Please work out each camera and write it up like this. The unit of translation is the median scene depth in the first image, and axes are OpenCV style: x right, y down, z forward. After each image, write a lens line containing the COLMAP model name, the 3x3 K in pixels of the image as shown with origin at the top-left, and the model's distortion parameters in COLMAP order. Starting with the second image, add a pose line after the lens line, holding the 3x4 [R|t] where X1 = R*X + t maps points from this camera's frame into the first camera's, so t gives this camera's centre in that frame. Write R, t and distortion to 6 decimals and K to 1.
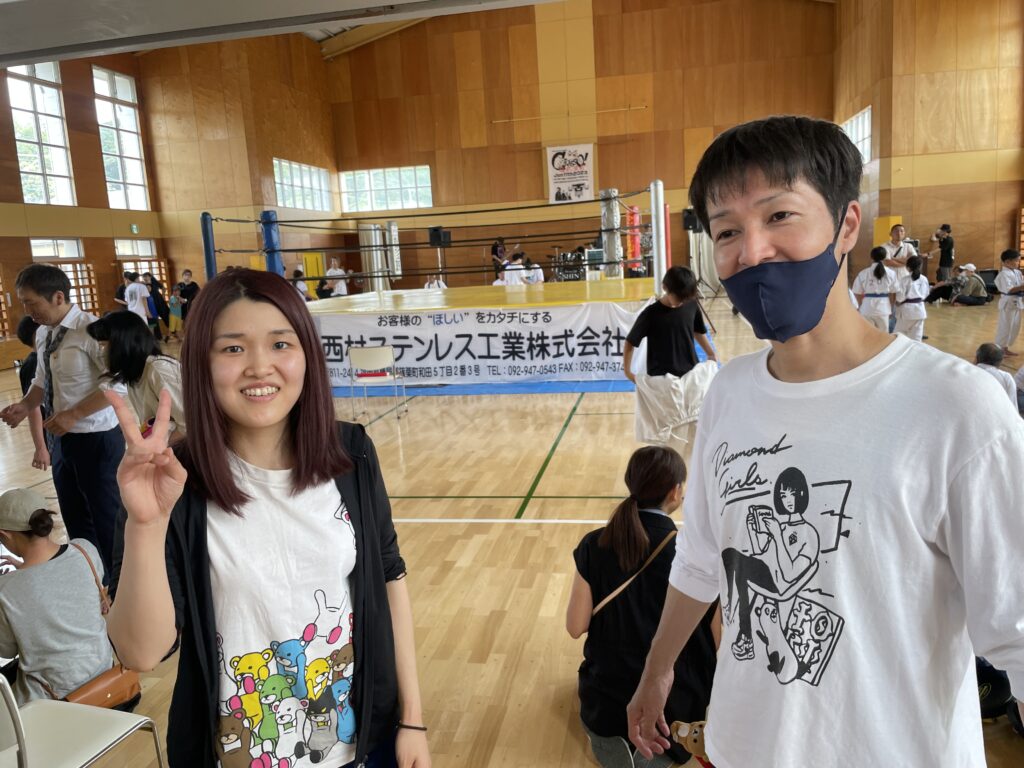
lens RADIAL K [[769.1, 0, 516.9], [0, 769.1, 379.4], [0, 0, 1]] dist [0.076498, -0.107043]
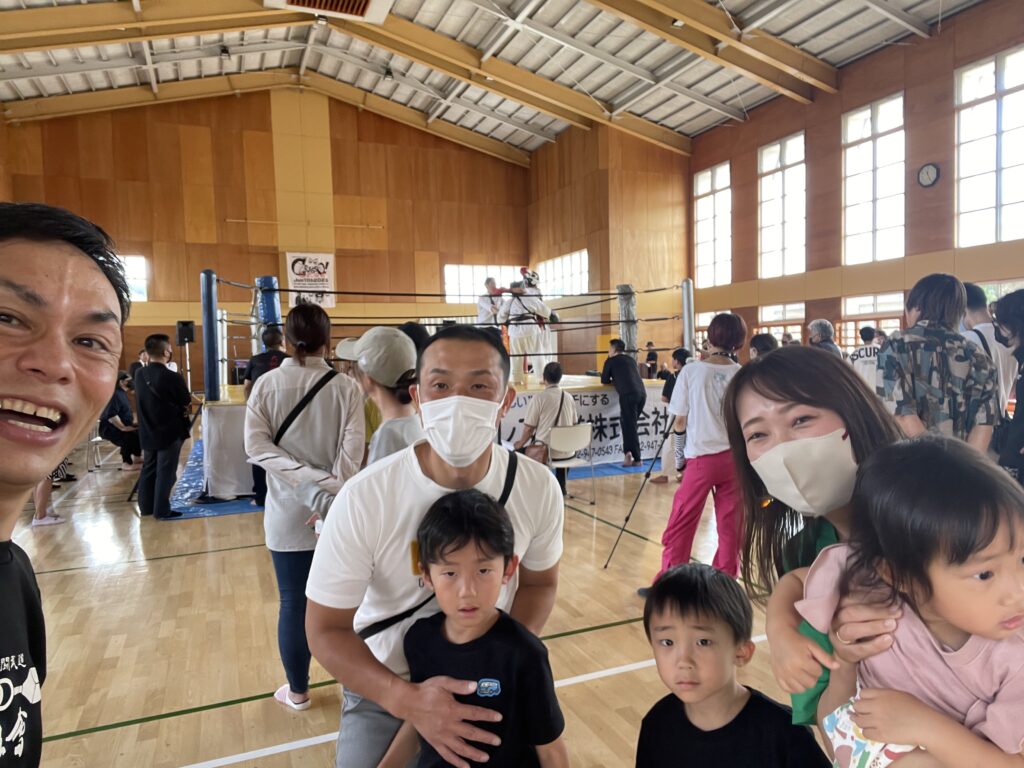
lens RADIAL K [[704.3, 0, 515.1], [0, 704.3, 388.9], [0, 0, 1]] dist [0.054014, -0.049071]
pose [[0.836610, 0.005928, 0.547767, -0.220711], [0.069029, 0.990830, -0.116151, 0.002524], [-0.543433, 0.134985, 0.828529, 0.104403]]
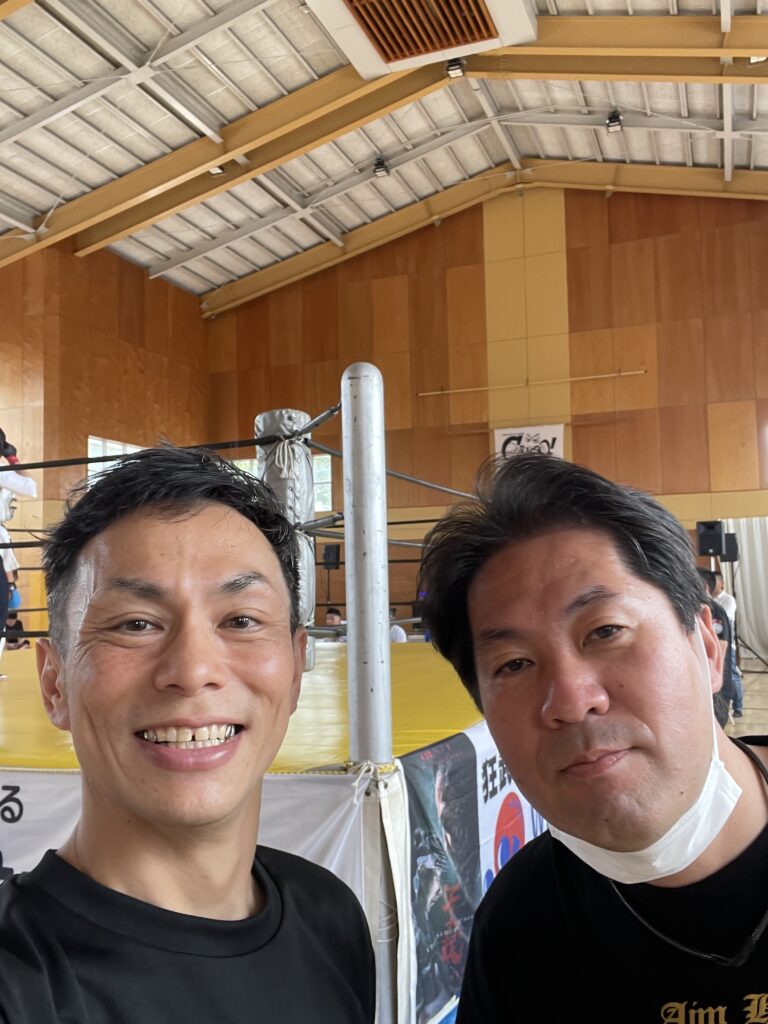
lens RADIAL K [[903.4, 0, 383.3], [0, 903.4, 518.2], [0, 0, 1]] dist [0.065991, -0.071569]
pose [[0.982731, 0.026270, -0.183167, 0.091909], [-0.066942, 0.973298, -0.219566, -0.045607], [0.172508, 0.228036, 0.958249, 0.249679]]
